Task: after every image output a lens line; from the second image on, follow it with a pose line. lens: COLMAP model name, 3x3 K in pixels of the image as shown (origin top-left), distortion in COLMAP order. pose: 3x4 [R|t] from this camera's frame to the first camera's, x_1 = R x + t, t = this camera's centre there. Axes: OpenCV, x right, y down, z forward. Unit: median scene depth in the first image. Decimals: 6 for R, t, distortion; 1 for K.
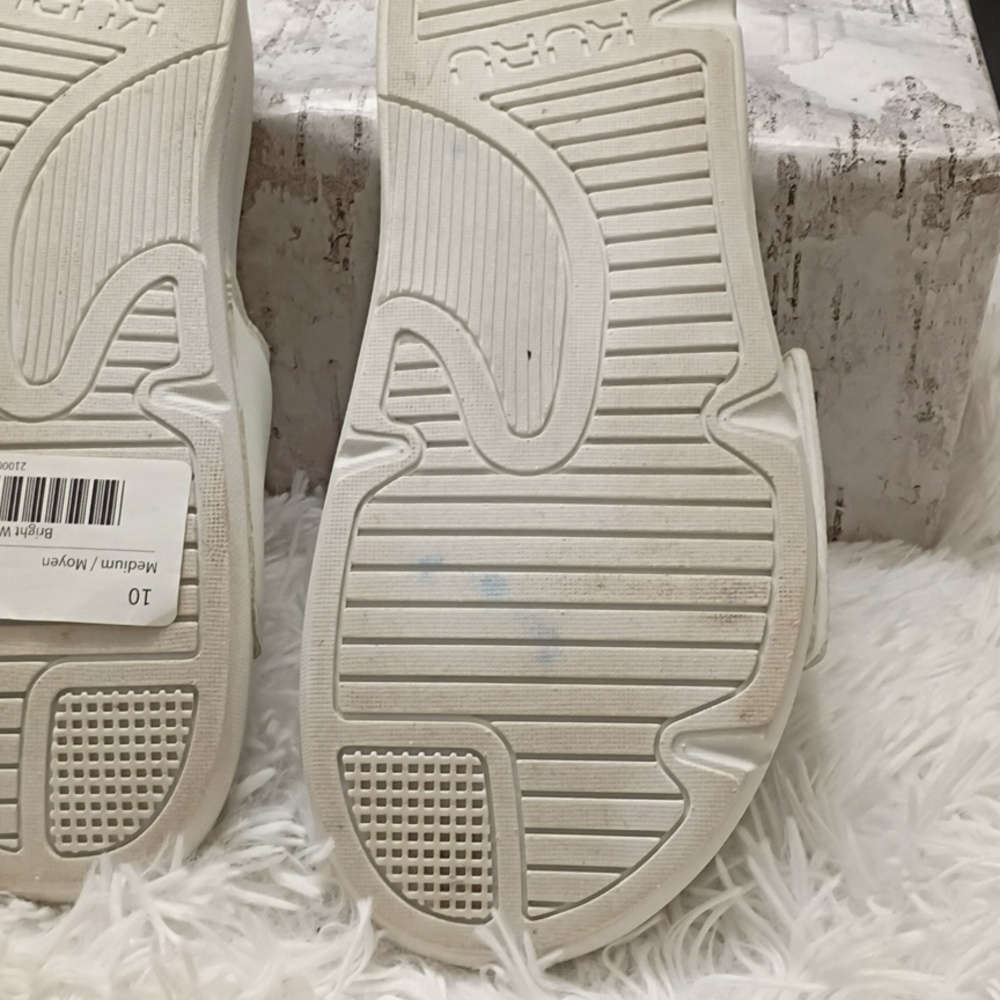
lens RADIAL K [[1831.2, 0, 510.4], [0, 1831.2, 500.3], [0, 0, 1]] dist [0.122289, -0.681602]
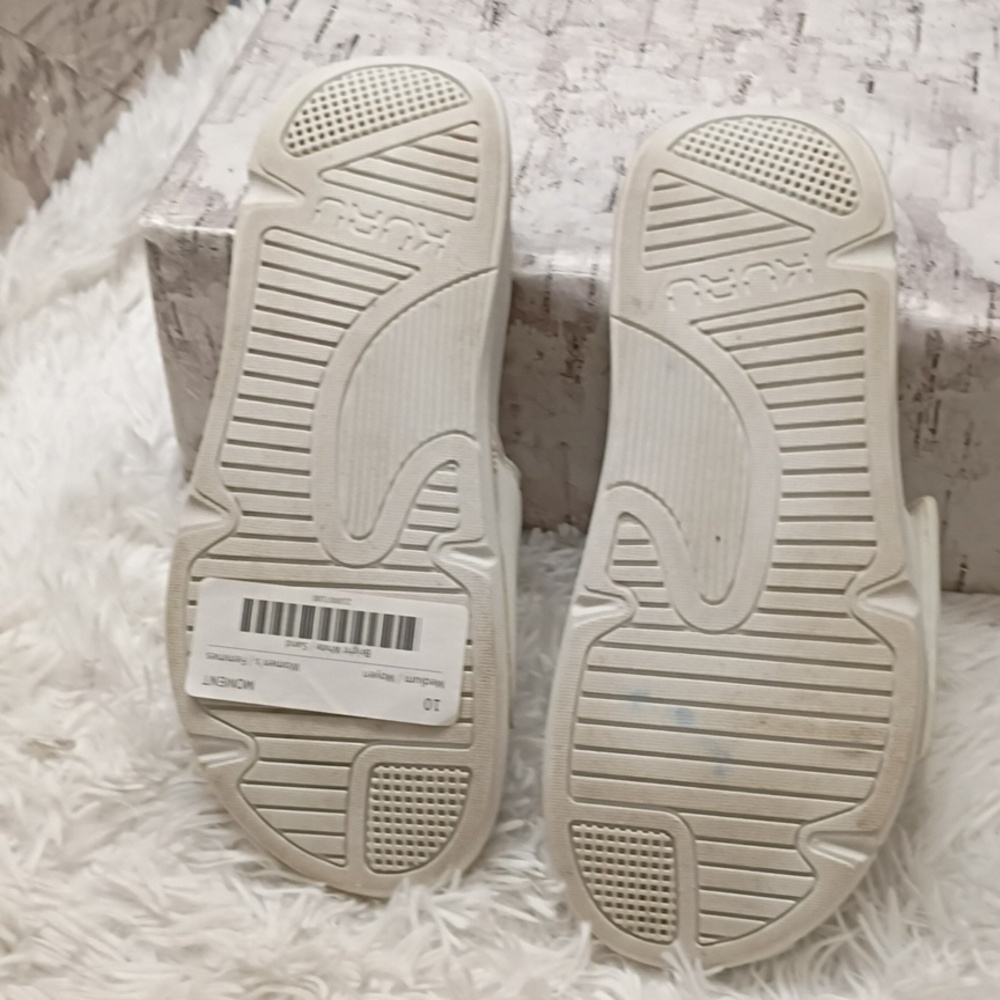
lens RADIAL K [[1831.2, 0, 510.4], [0, 1831.2, 500.3], [0, 0, 1]] dist [0.122289, -0.681602]
pose [[0.994508, 0.042962, -0.095435, -0.014150], [-0.022802, 0.978901, 0.203059, -0.378528], [0.102145, -0.199768, 0.974505, -0.323656]]
